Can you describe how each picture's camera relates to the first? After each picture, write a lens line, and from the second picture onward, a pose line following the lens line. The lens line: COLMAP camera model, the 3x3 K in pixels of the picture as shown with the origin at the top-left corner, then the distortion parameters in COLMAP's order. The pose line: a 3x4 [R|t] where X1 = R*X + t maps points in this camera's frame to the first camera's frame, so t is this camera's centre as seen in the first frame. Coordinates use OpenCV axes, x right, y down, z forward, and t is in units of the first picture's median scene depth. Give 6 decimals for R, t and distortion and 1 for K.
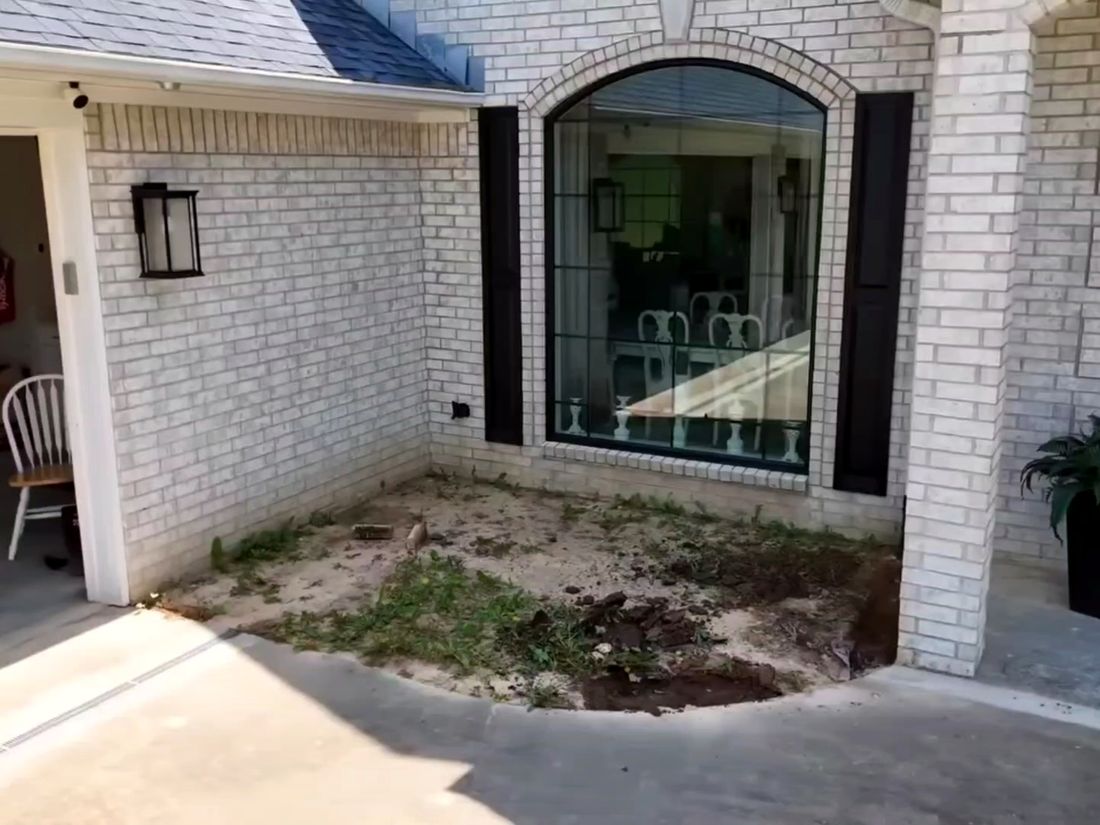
lens RADIAL K [[1084.0, 0, 549.1], [0, 1084.0, 413.1], [0, 0, 1]] dist [0.018504, 0.000000]
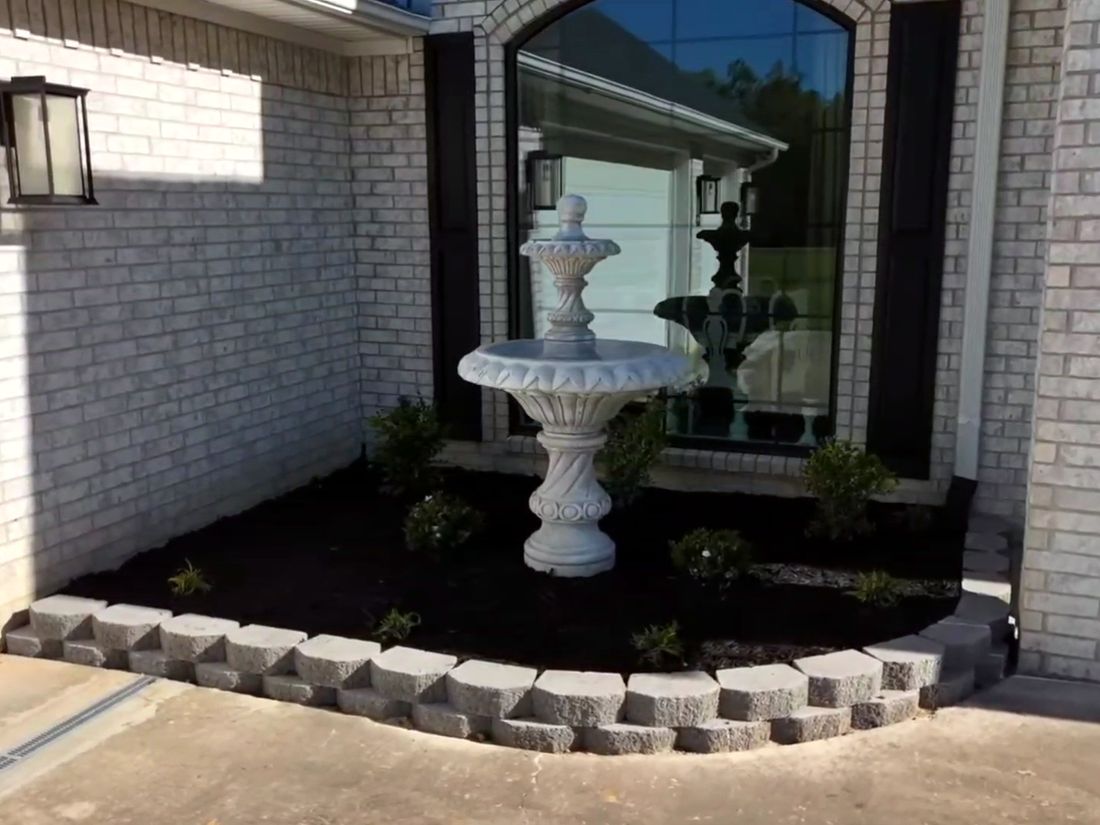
lens RADIAL K [[1084.0, 0, 547.6], [0, 1084.0, 416.1], [0, 0, 1]] dist [0.018504, 0.000000]
pose [[0.990952, -0.022386, 0.132334, -0.096731], [0.027074, 0.999064, -0.033727, 0.046270], [-0.131456, 0.037005, 0.990631, 0.188703]]
